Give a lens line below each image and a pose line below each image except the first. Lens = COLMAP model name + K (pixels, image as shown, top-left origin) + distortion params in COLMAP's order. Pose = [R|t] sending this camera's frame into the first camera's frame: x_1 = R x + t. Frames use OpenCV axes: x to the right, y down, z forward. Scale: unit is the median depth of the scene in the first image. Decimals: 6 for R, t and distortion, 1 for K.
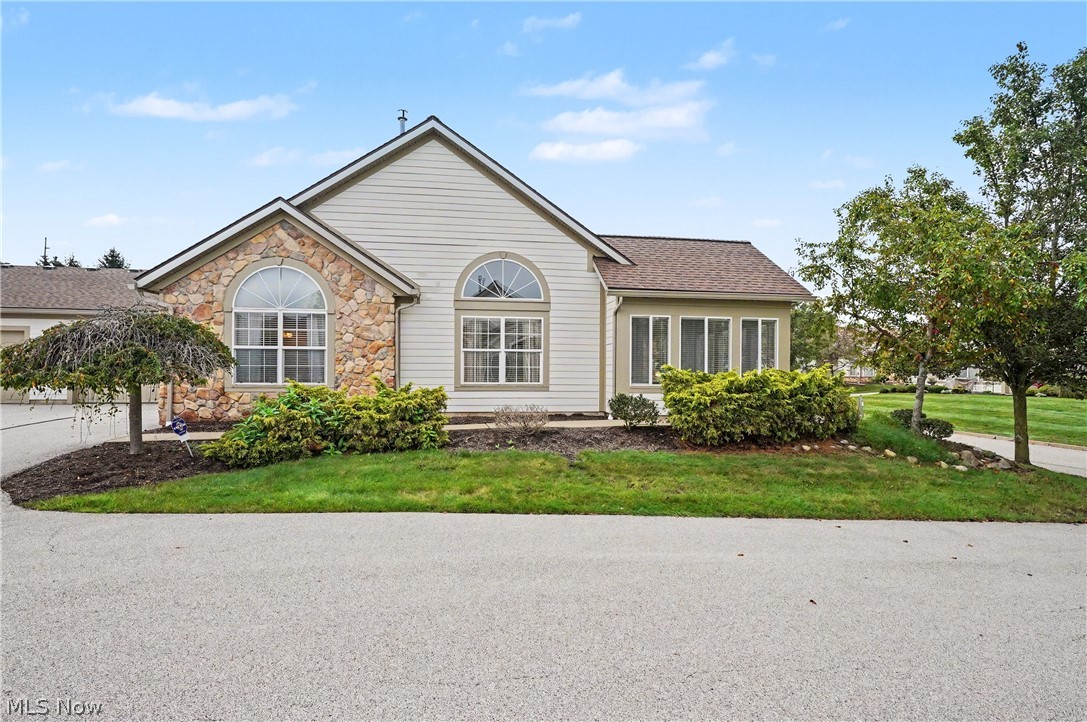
lens RADIAL K [[547.8, 0, 542.9], [0, 547.8, 367.6], [0, 0, 1]] dist [-0.001748, 0.000586]
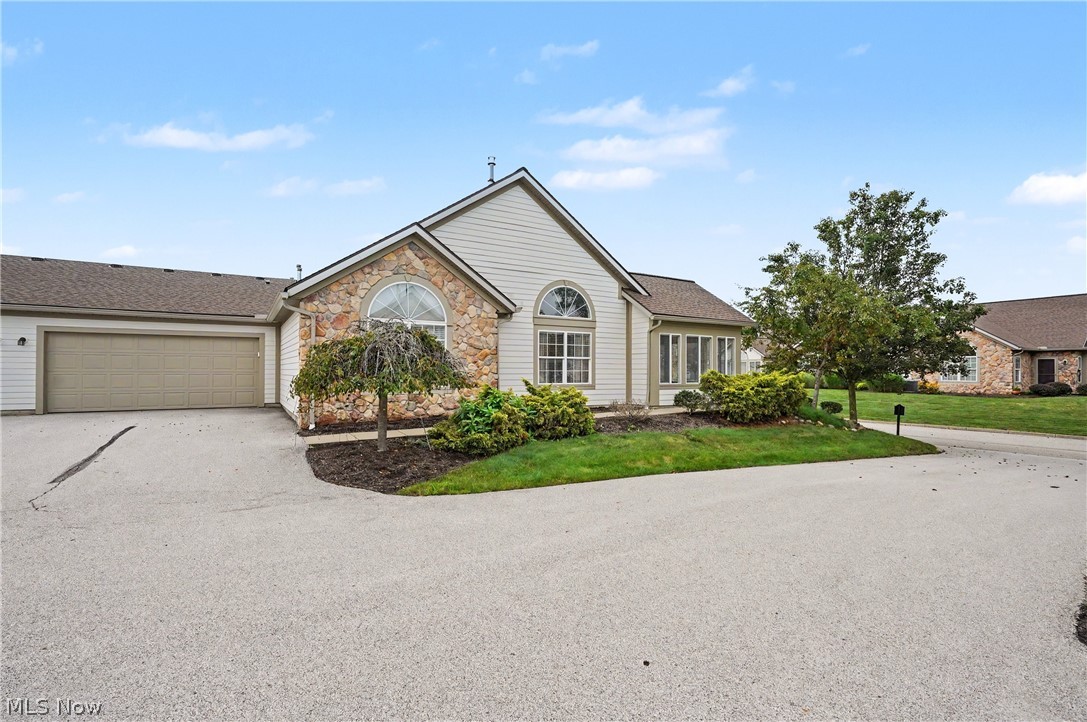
lens RADIAL K [[501.0, 0, 544.4], [0, 501.0, 365.1], [0, 0, 1]] dist [-0.009585, -0.000290]
pose [[0.924550, 0.000491, 0.381061, -0.595689], [0.001998, 0.999979, -0.006135, -0.007817], [-0.381056, 0.006433, 0.924530, -0.056551]]
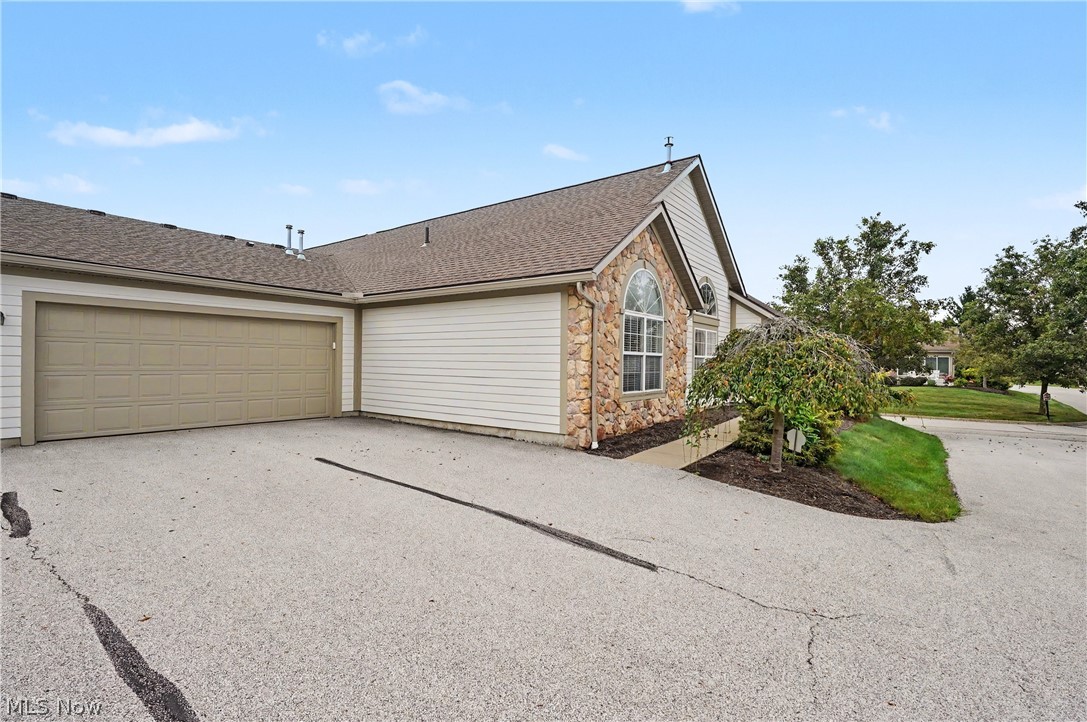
lens RADIAL K [[501.0, 0, 546.0], [0, 501.0, 358.2], [0, 0, 1]] dist [-0.009585, -0.000290]
pose [[0.712593, 0.007008, 0.701543, -1.189689], [-0.010765, 0.999942, 0.000946, -0.026955], [-0.701495, -0.008227, 0.712627, 0.477071]]
